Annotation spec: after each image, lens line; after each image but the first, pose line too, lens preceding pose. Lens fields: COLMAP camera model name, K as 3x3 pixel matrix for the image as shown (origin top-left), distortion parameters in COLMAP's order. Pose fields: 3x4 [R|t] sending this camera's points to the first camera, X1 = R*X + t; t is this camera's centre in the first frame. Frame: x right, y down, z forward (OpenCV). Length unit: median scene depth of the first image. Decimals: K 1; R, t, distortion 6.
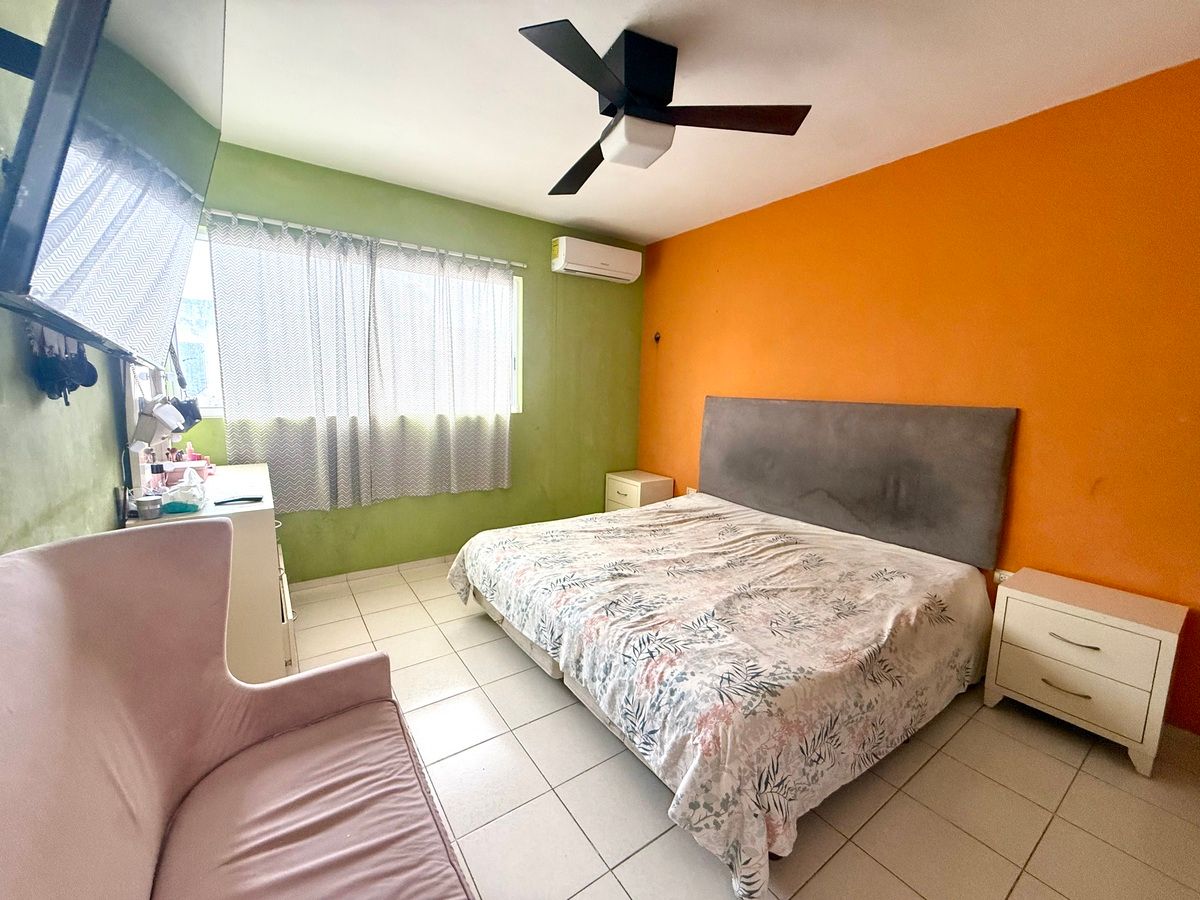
lens RADIAL K [[482.7, 0, 601.4], [0, 482.7, 444.0], [0, 0, 1]] dist [0.000491, 0.000754]
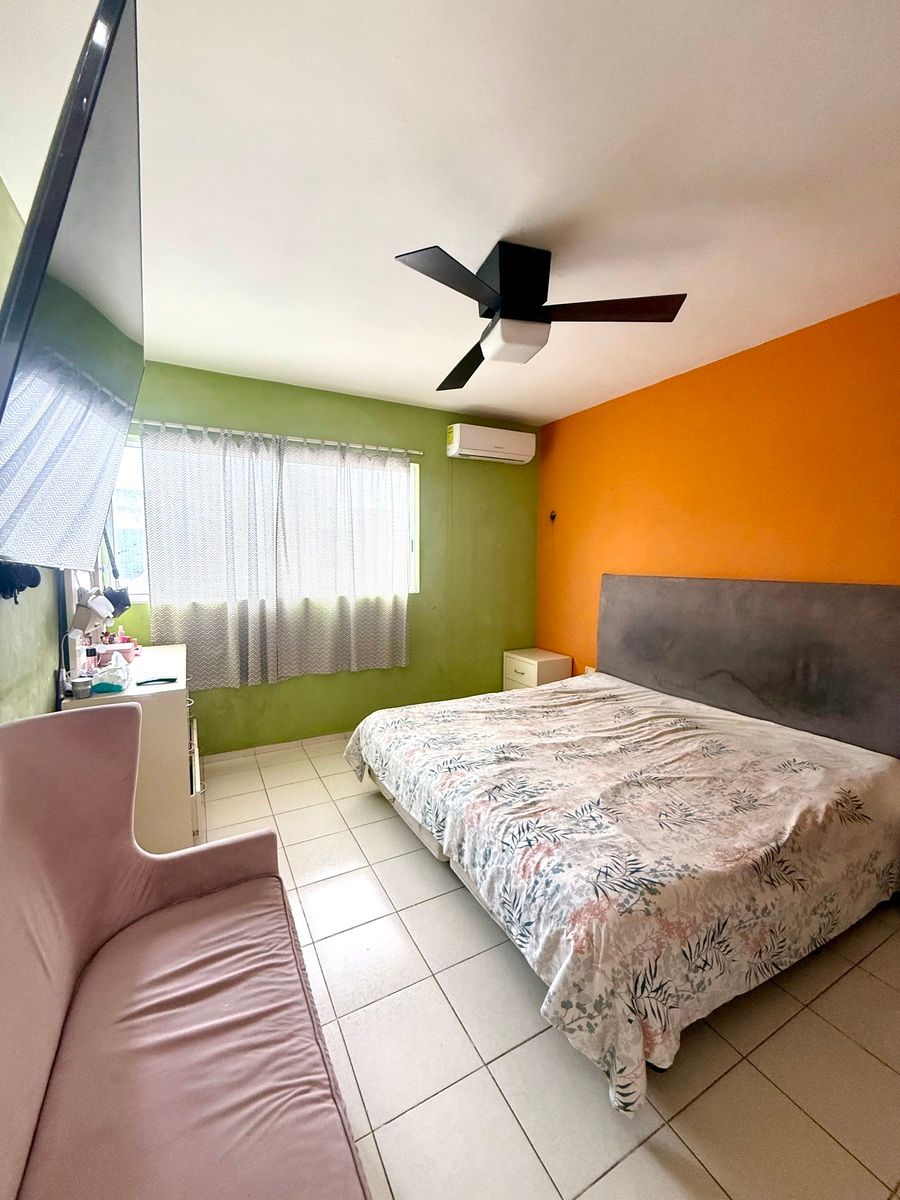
lens RADIAL K [[482.7, 0, 452.9], [0, 482.7, 591.8], [0, 0, 1]] dist [0.000491, 0.000754]
pose [[0.993050, -0.012153, -0.117063, 0.048239], [0.006054, 0.998612, -0.052311, -0.021931], [0.117537, 0.051239, 0.991746, -0.024516]]
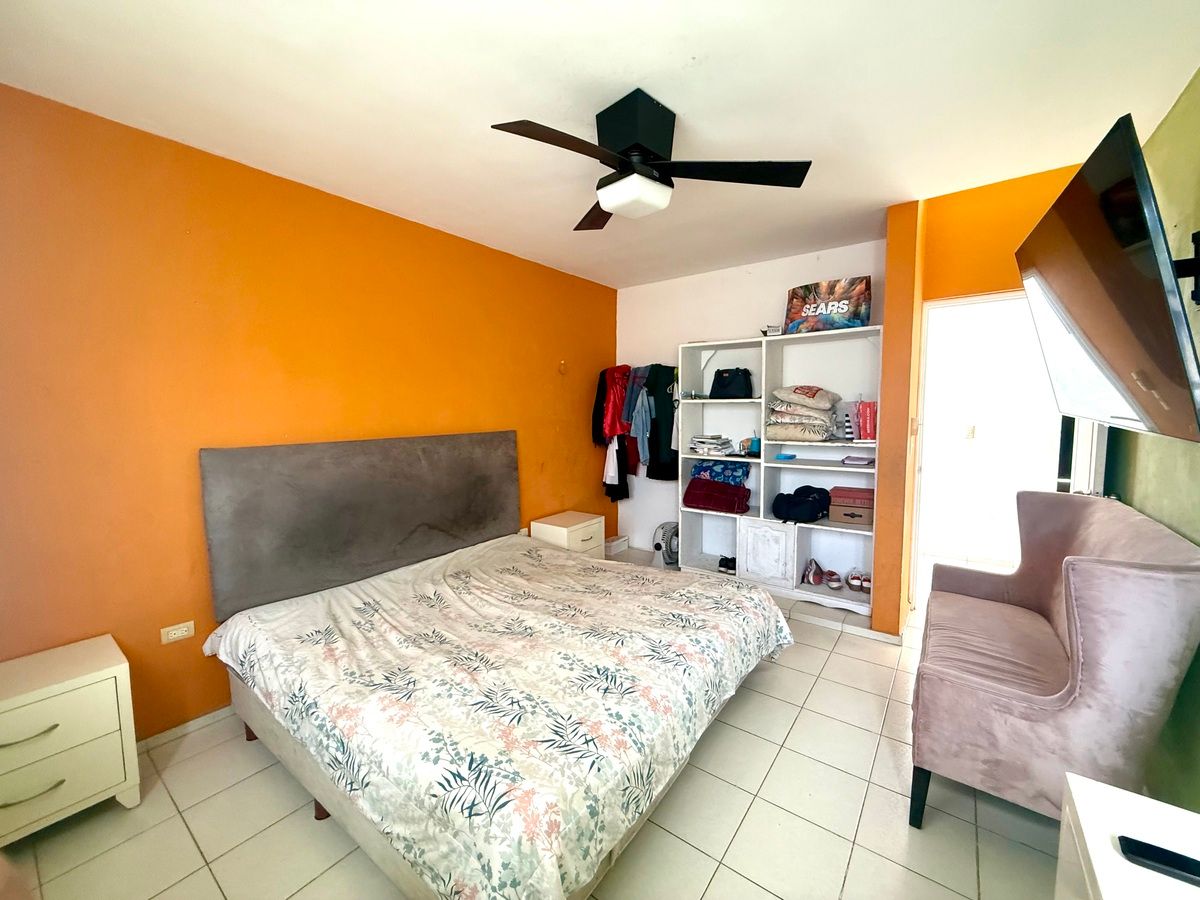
lens RADIAL K [[482.7, 0, 593.9], [0, 482.7, 448.5], [0, 0, 1]] dist [0.000491, 0.000754]
pose [[-0.297548, -0.103407, 0.949090, -0.774339], [0.122531, 0.981759, 0.145381, -0.216007], [-0.946811, 0.159551, -0.279450, 1.221029]]
